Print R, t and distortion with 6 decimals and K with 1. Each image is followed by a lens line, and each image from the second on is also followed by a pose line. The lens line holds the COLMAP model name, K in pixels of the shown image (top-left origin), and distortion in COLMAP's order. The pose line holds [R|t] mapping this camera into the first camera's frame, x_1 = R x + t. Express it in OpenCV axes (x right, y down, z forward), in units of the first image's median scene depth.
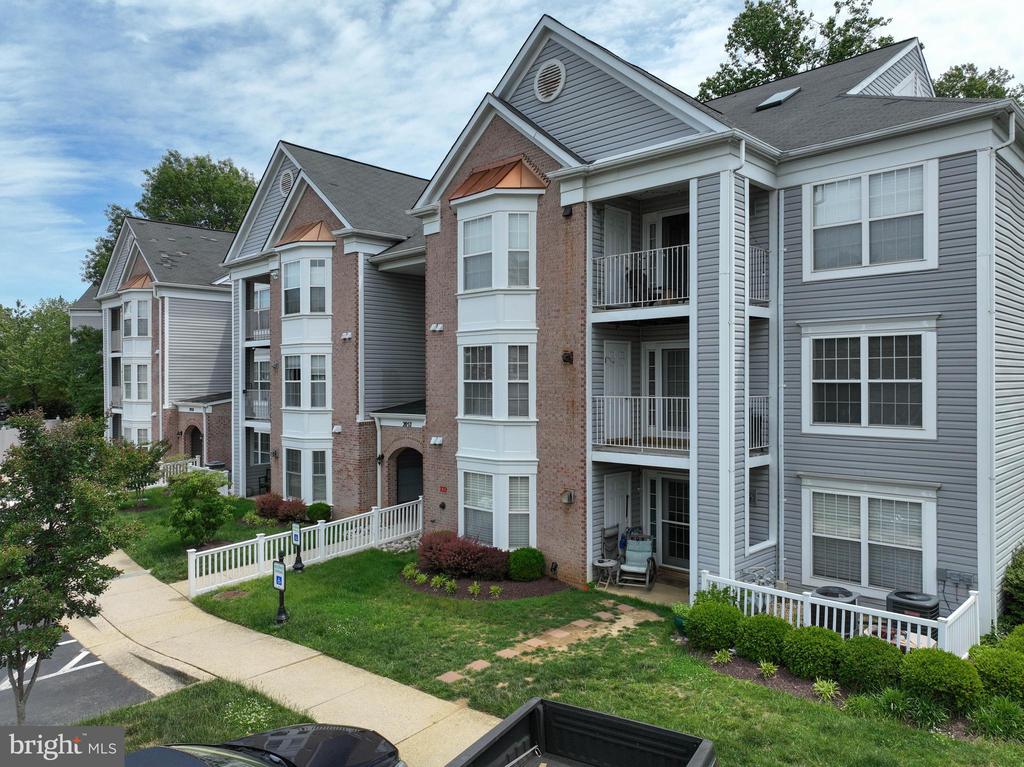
lens RADIAL K [[732.7, 0, 504.2], [0, 732.7, 383.0], [0, 0, 1]] dist [0.005720, 0.014745]
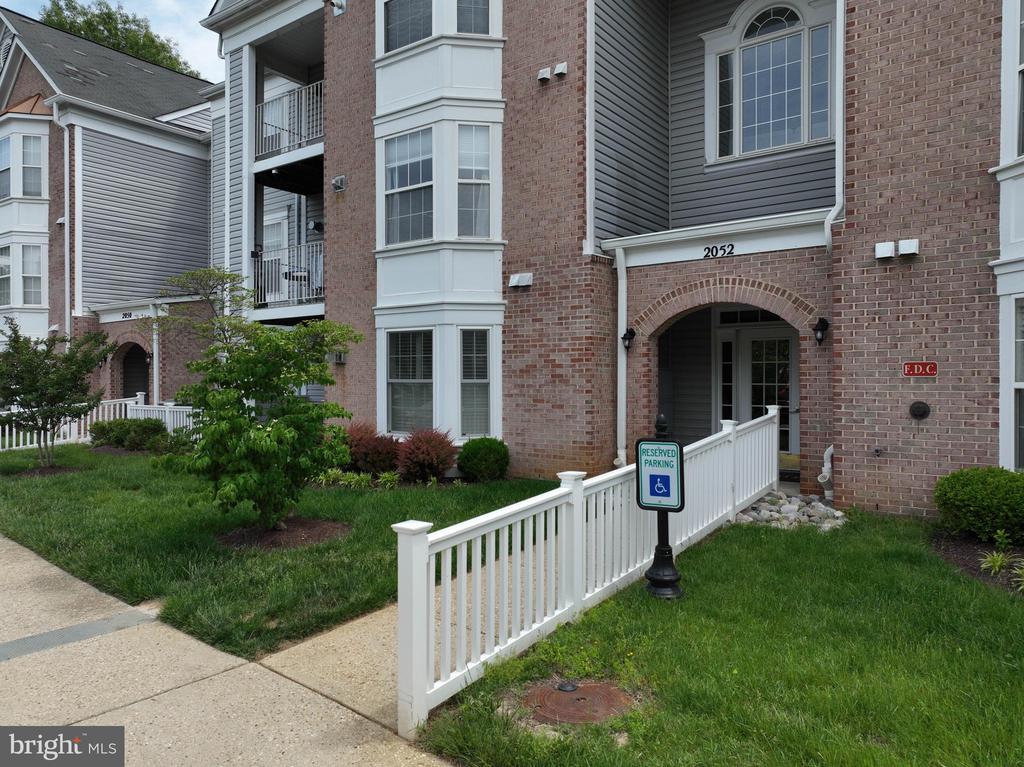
lens RADIAL K [[732.7, 0, 509.0], [0, 732.7, 382.7], [0, 0, 1]] dist [0.005720, 0.014745]
pose [[0.988651, 0.001153, 0.150223, -0.414844], [-0.000944, 0.999998, -0.001464, 0.175216], [-0.150224, 0.001306, 0.988651, 0.732419]]
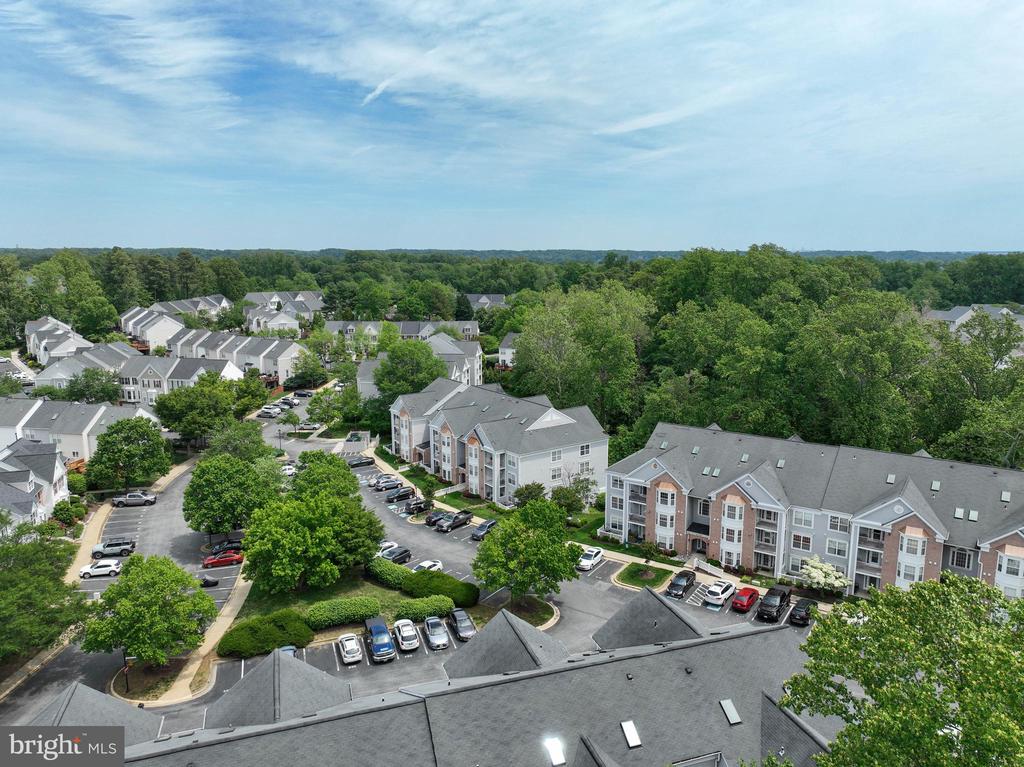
lens RADIAL K [[732.7, 0, 514.1], [0, 732.7, 384.1], [0, 0, 1]] dist [0.005720, 0.014745]
pose [[0.985820, 0.032639, -0.164601, 1.525657], [-0.002306, 0.983444, 0.181199, -2.123717], [0.167790, -0.178250, 0.969574, -5.679490]]
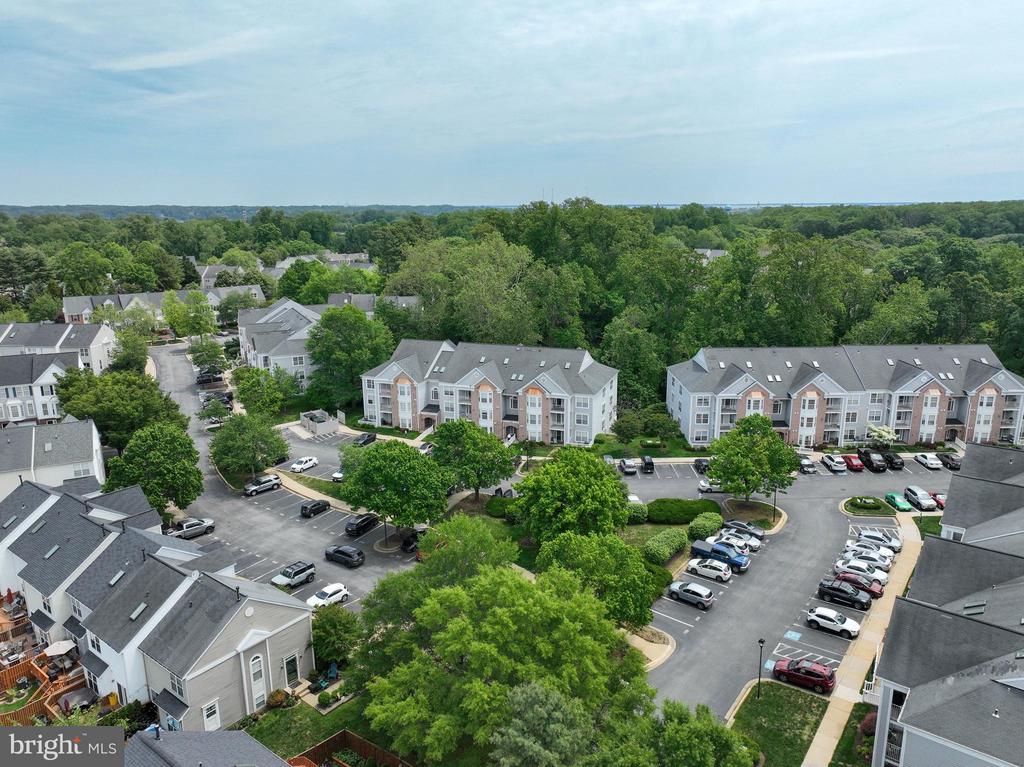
lens RADIAL K [[732.7, 0, 510.5], [0, 732.7, 379.0], [0, 0, 1]] dist [0.005720, 0.014745]
pose [[0.904333, -0.103168, 0.414172, -3.248385], [0.004252, 0.972478, 0.232956, -2.113554], [-0.426807, -0.208909, 0.879882, -5.258930]]
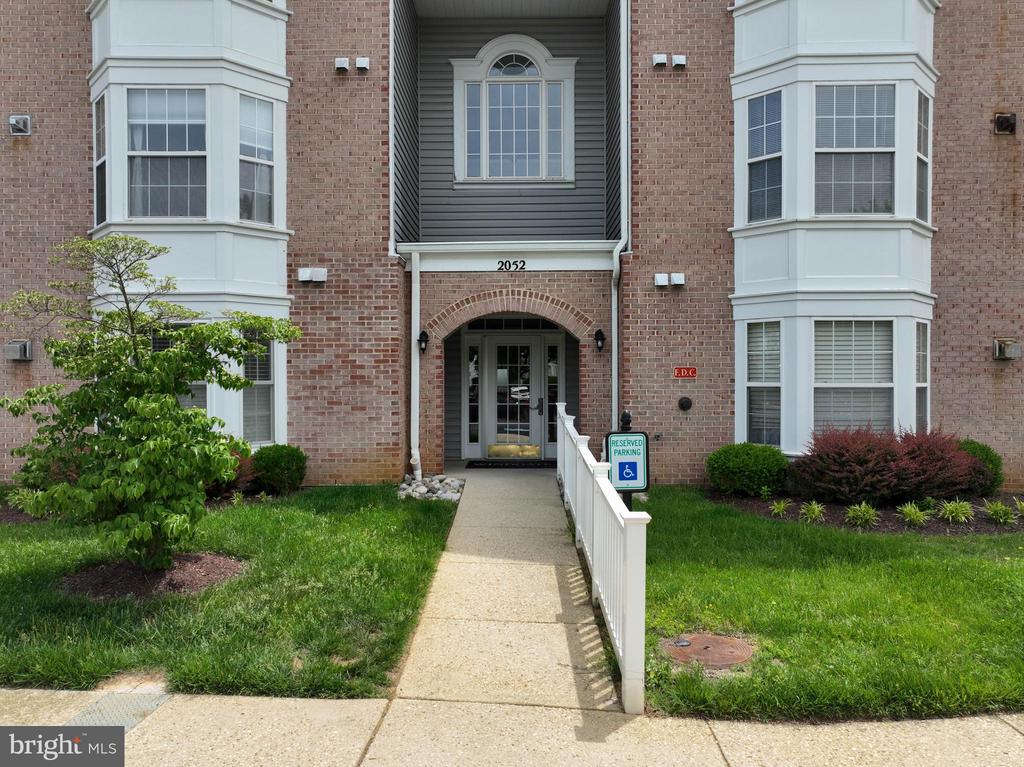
lens RADIAL K [[732.7, 0, 525.6], [0, 732.7, 381.7], [0, 0, 1]] dist [0.005720, 0.014745]
pose [[0.705056, -0.000490, 0.709152, -0.610527], [0.004134, 0.999986, -0.003419, 0.175021], [-0.709140, 0.005343, 0.705047, 0.814899]]
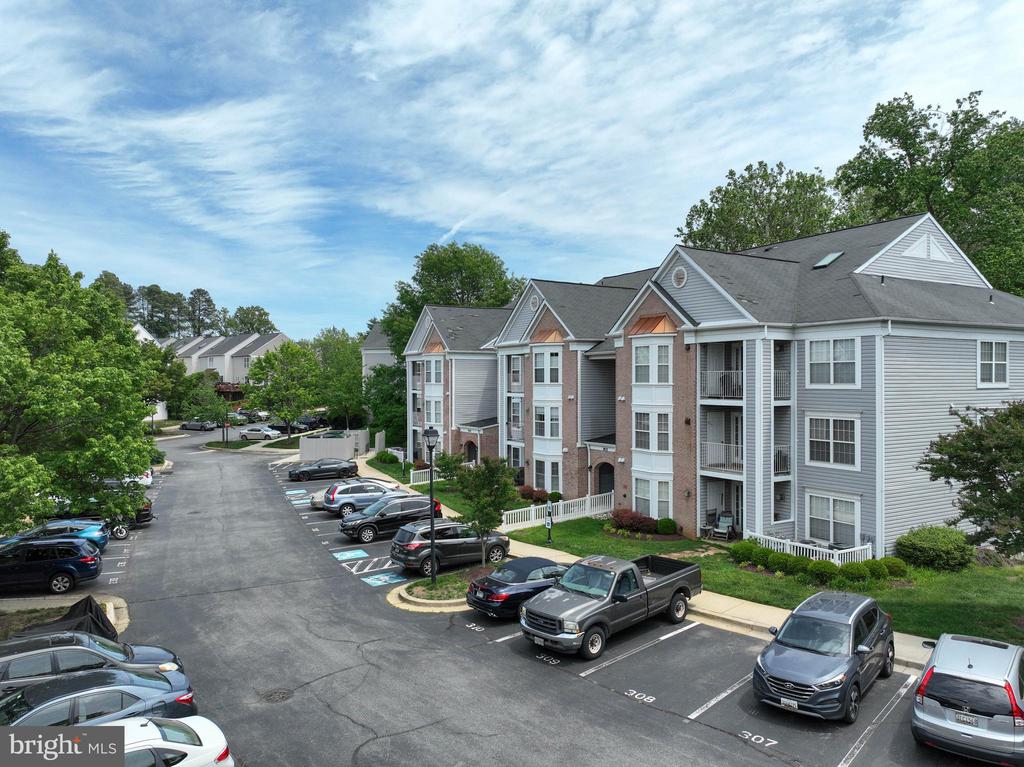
lens RADIAL K [[732.7, 0, 509.7], [0, 732.7, 385.5], [0, 0, 1]] dist [0.005720, 0.014745]
pose [[0.965117, 0.002128, -0.261810, 0.134804], [-0.000454, 0.999979, 0.006454, -0.137389], [0.261818, -0.006110, 0.965098, -0.966598]]
